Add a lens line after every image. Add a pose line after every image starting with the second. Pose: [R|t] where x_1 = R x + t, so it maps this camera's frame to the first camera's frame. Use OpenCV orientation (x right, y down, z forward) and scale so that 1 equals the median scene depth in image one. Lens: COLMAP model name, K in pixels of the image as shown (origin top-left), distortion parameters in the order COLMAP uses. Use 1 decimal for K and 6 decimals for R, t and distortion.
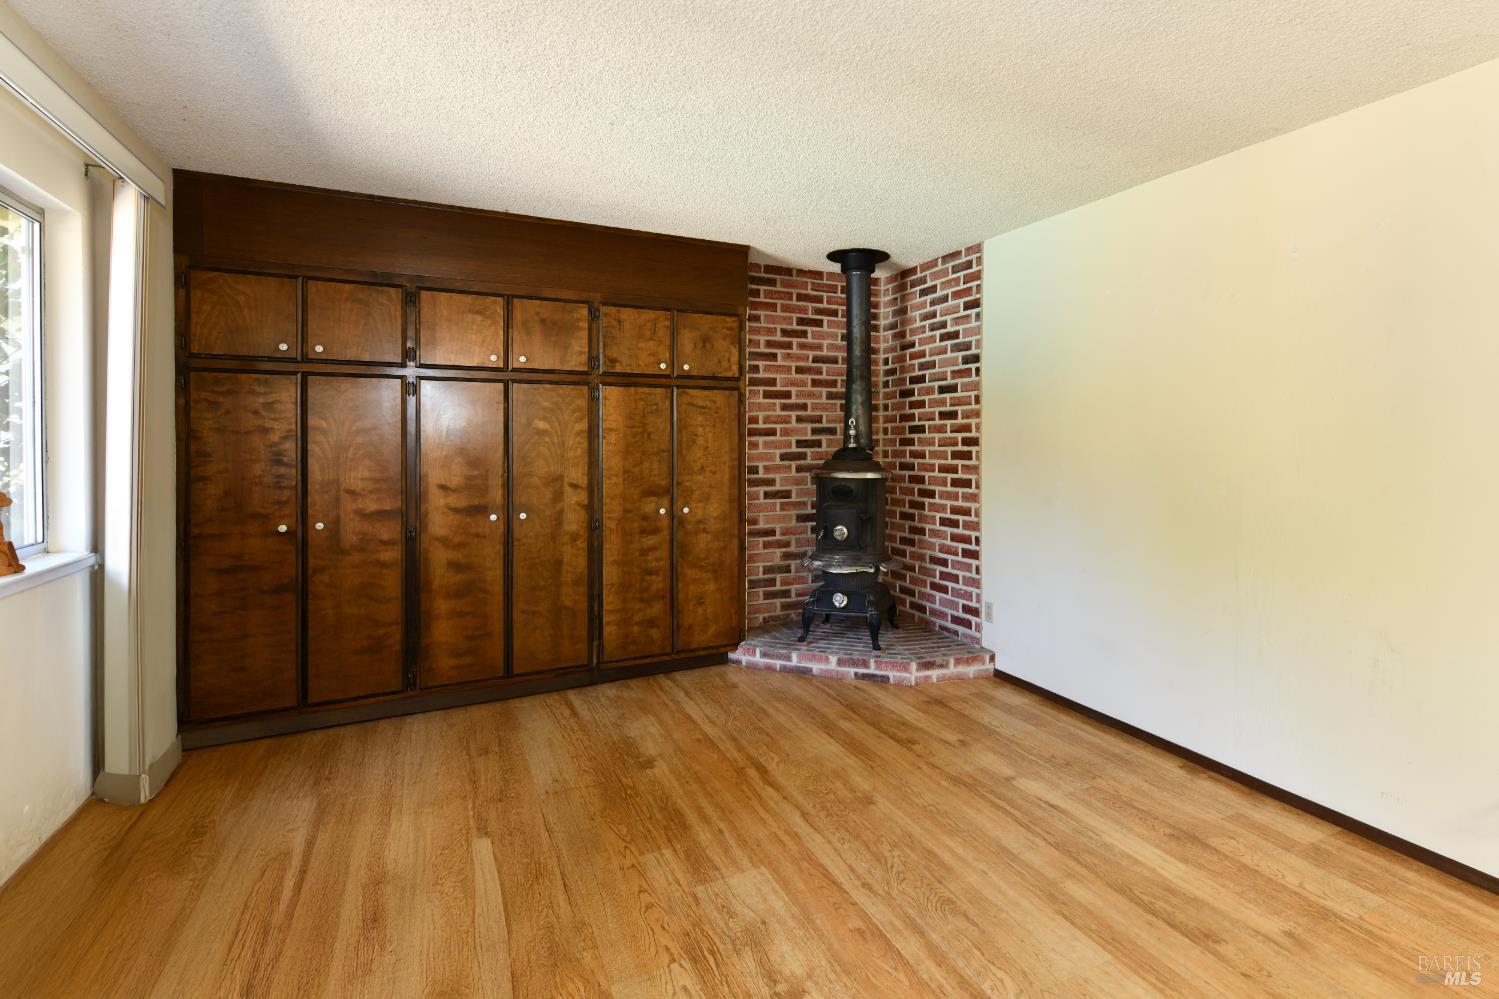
lens RADIAL K [[698.4, 0, 798.0], [0, 698.4, 448.7], [0, 0, 1]] dist [0.001615, 0.000476]
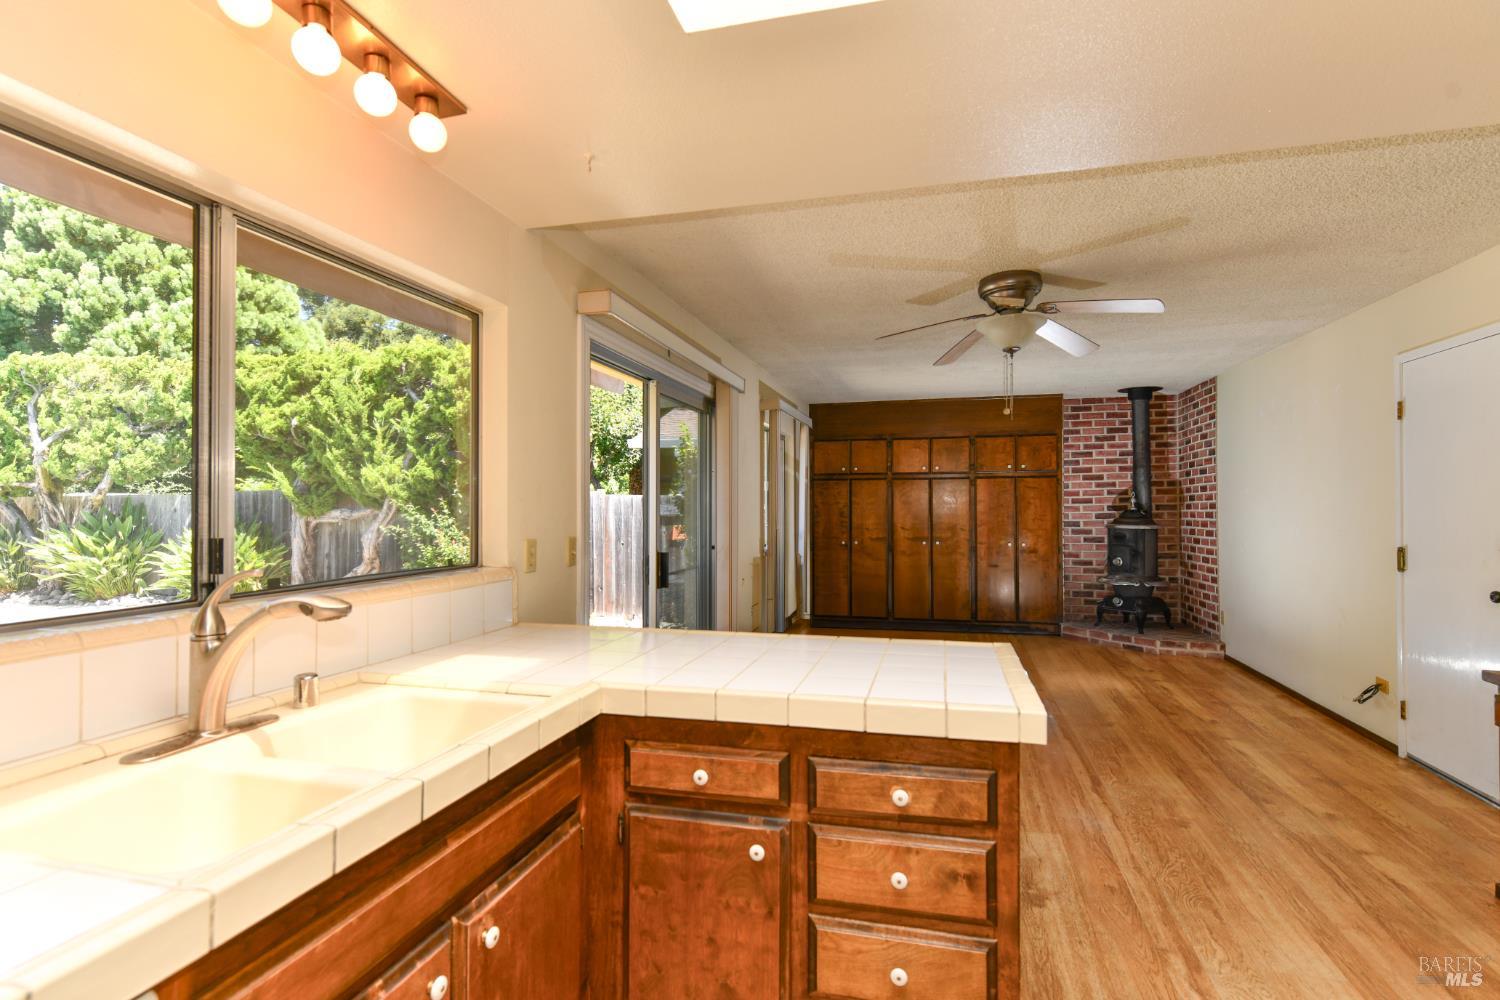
lens RADIAL K [[723.2, 0, 756.0], [0, 723.2, 501.9], [0, 0, 1]] dist [-0.000556, 0.001651]
pose [[0.748664, -0.008547, -0.662895, 0.552377], [-0.002551, 0.999872, -0.015773, 0.008055], [0.662945, 0.013500, 0.748546, -0.852496]]
